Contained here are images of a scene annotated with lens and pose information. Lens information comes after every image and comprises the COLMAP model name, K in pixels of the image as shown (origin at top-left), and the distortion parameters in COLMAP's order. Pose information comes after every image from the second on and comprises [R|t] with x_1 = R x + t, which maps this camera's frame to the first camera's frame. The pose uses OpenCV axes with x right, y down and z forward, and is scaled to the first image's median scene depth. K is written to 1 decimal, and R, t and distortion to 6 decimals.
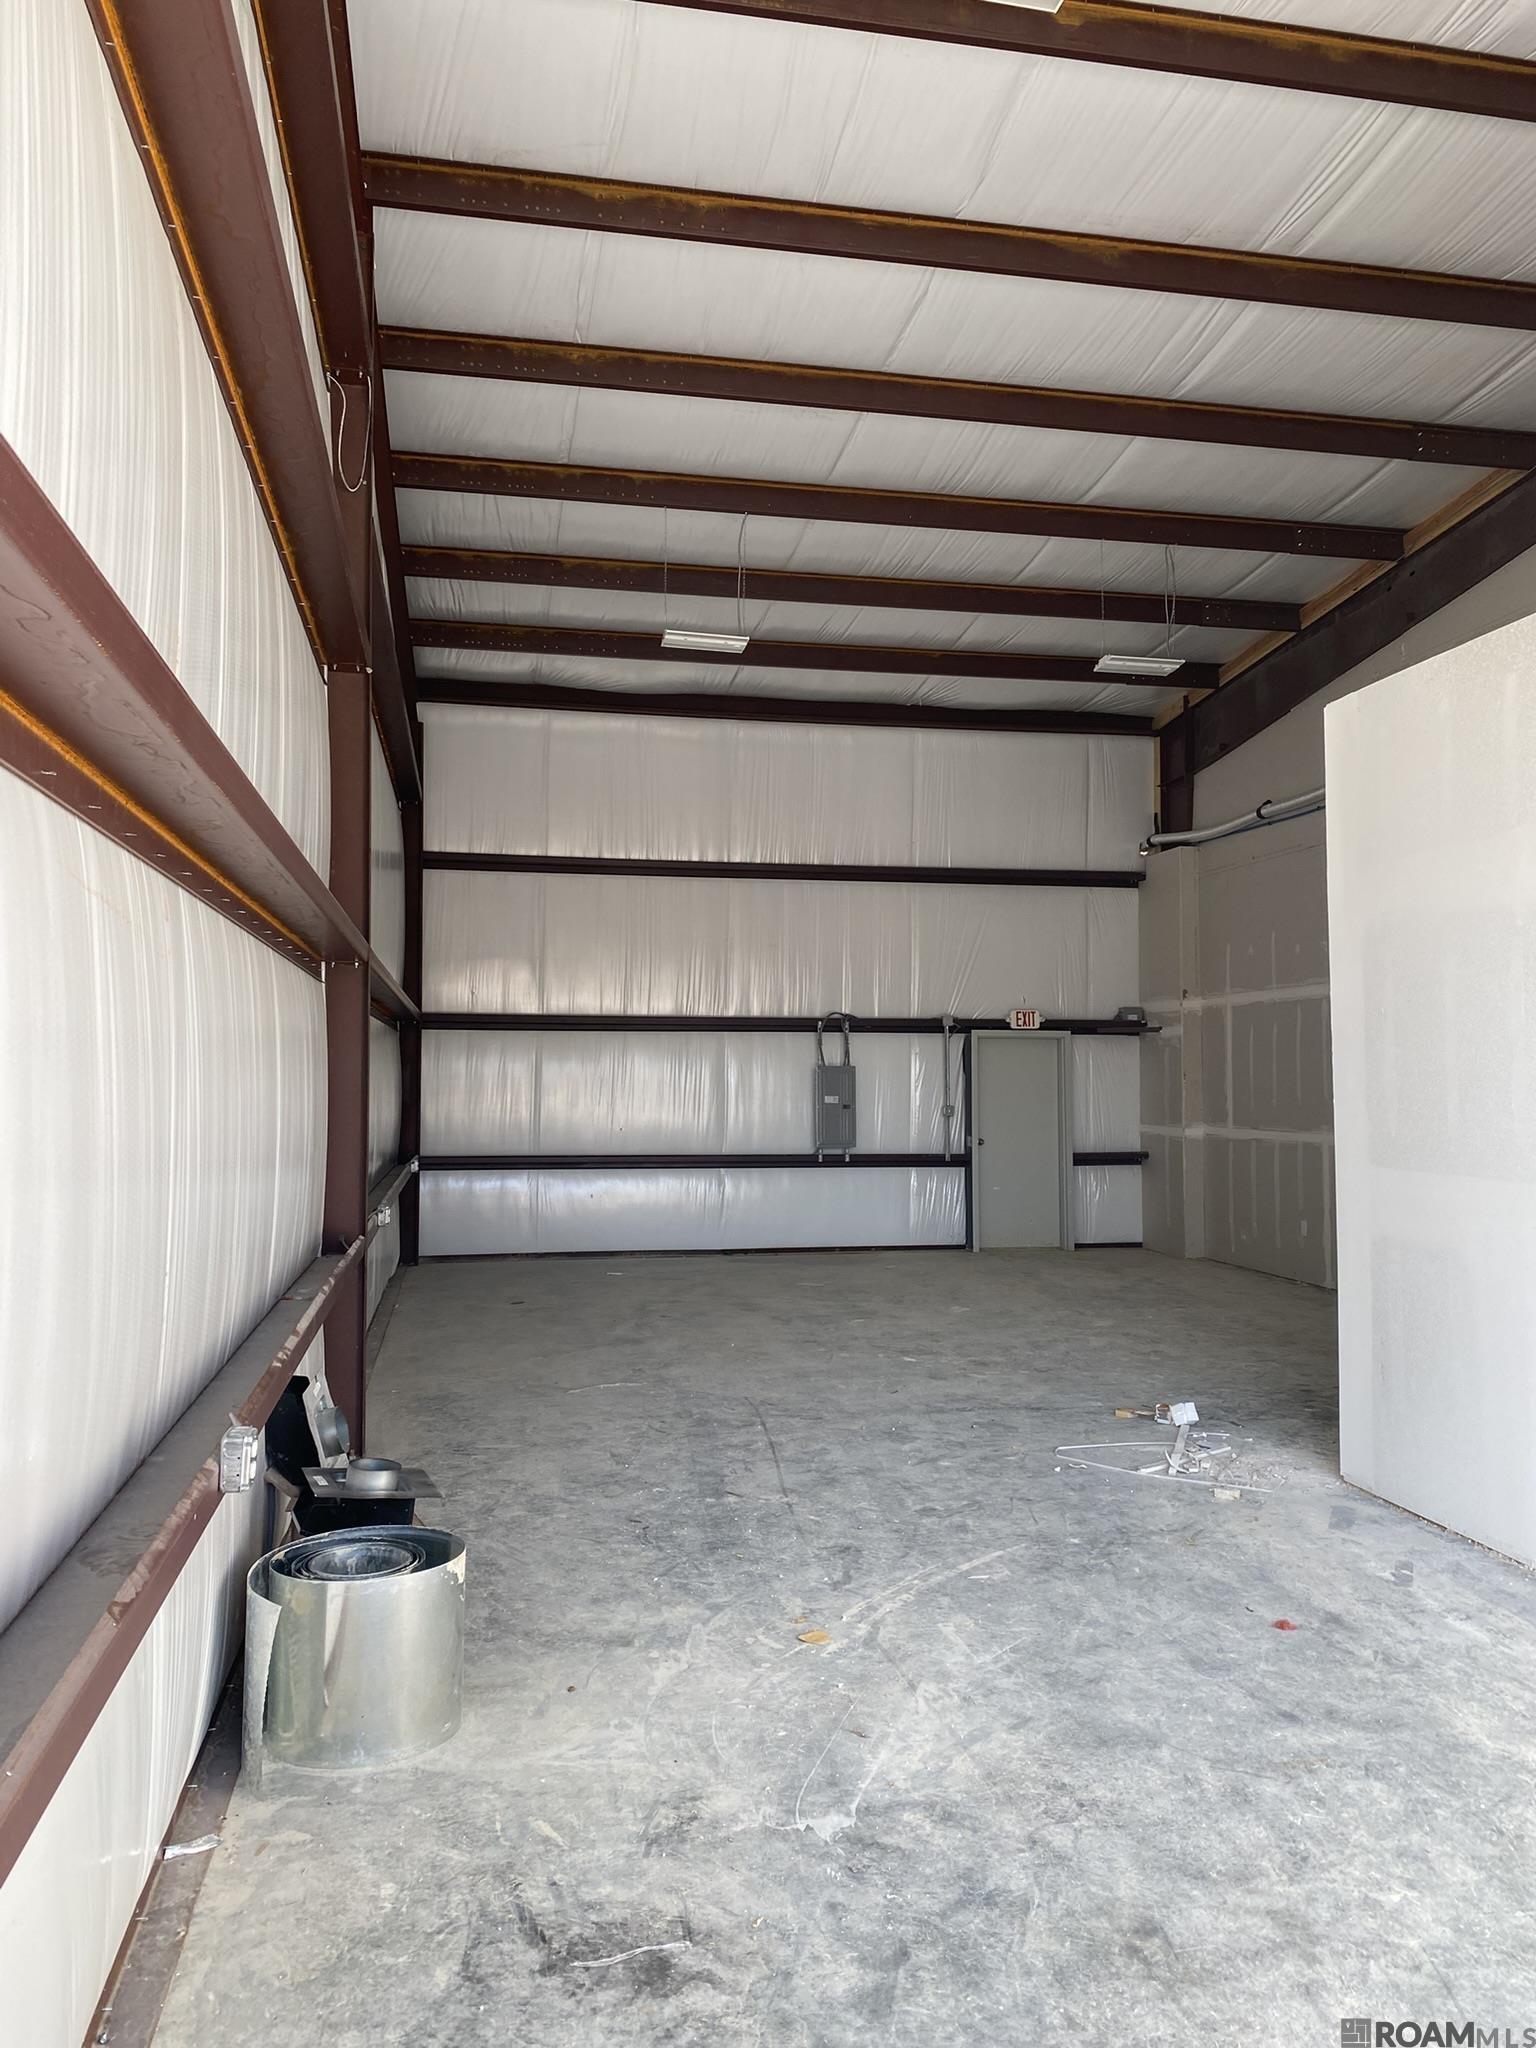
lens RADIAL K [[1545.6, 0, 764.4], [0, 1545.6, 972.6], [0, 0, 1]] dist [0.168280, -0.267641]
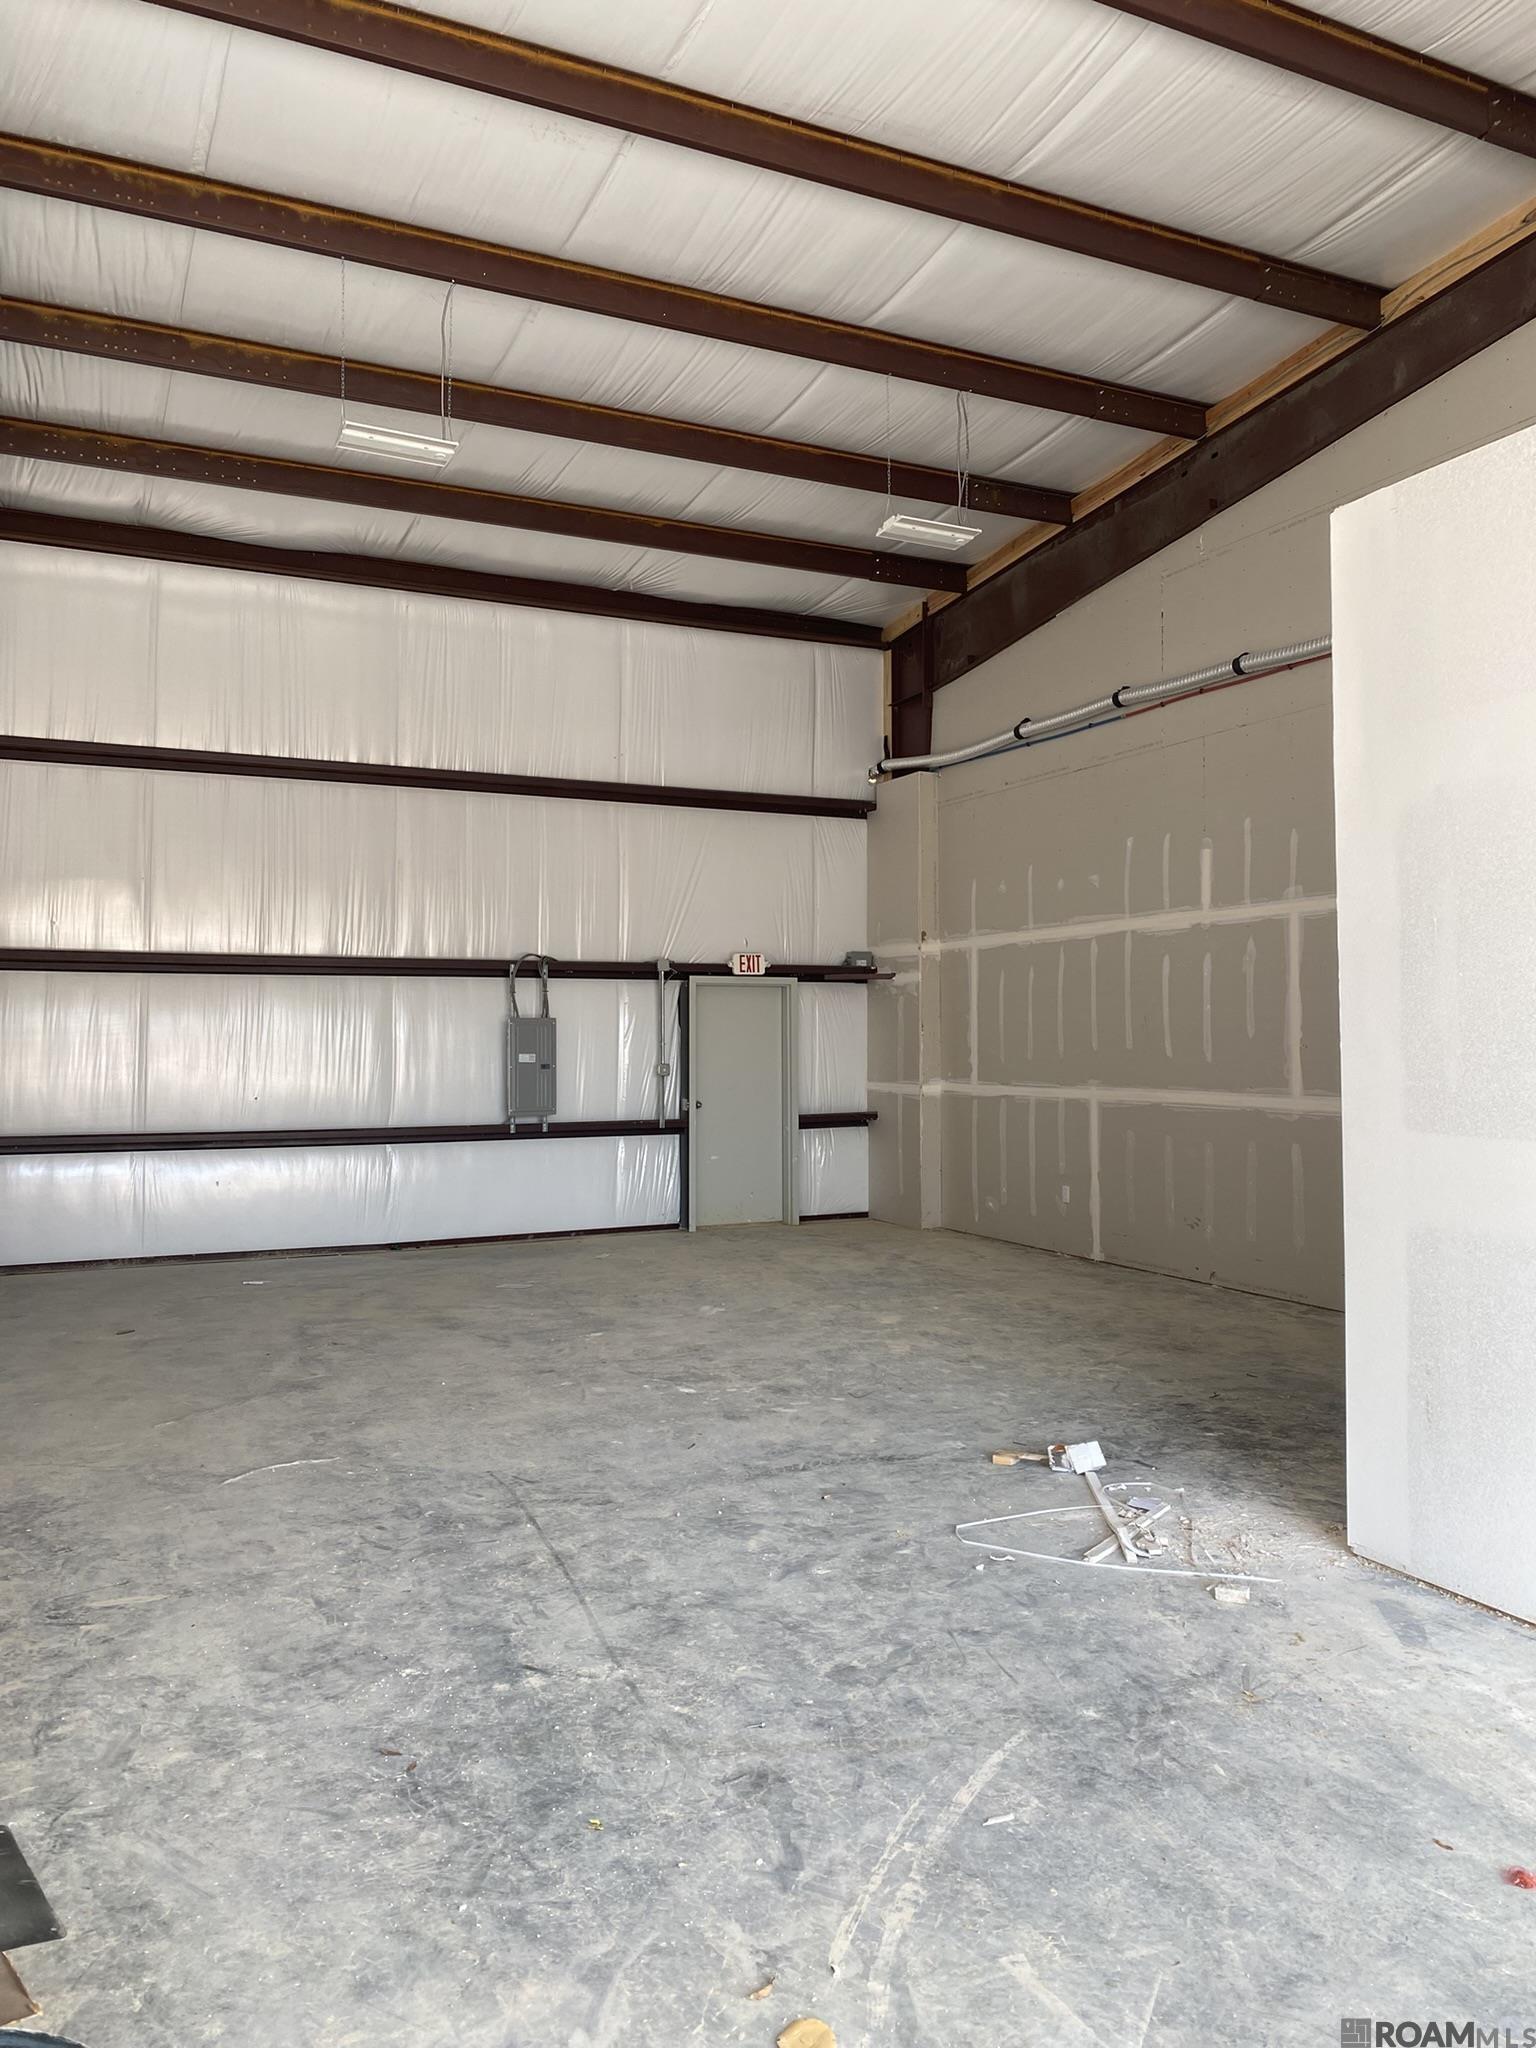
lens RADIAL K [[1548.7, 0, 773.7], [0, 1548.7, 983.5], [0, 0, 1]] dist [0.052191, -0.037036]
pose [[0.967540, 0.003999, 0.252687, -0.049633], [-0.011892, 0.999488, 0.029720, 0.020159], [-0.252439, -0.031760, 0.967091, 0.213247]]
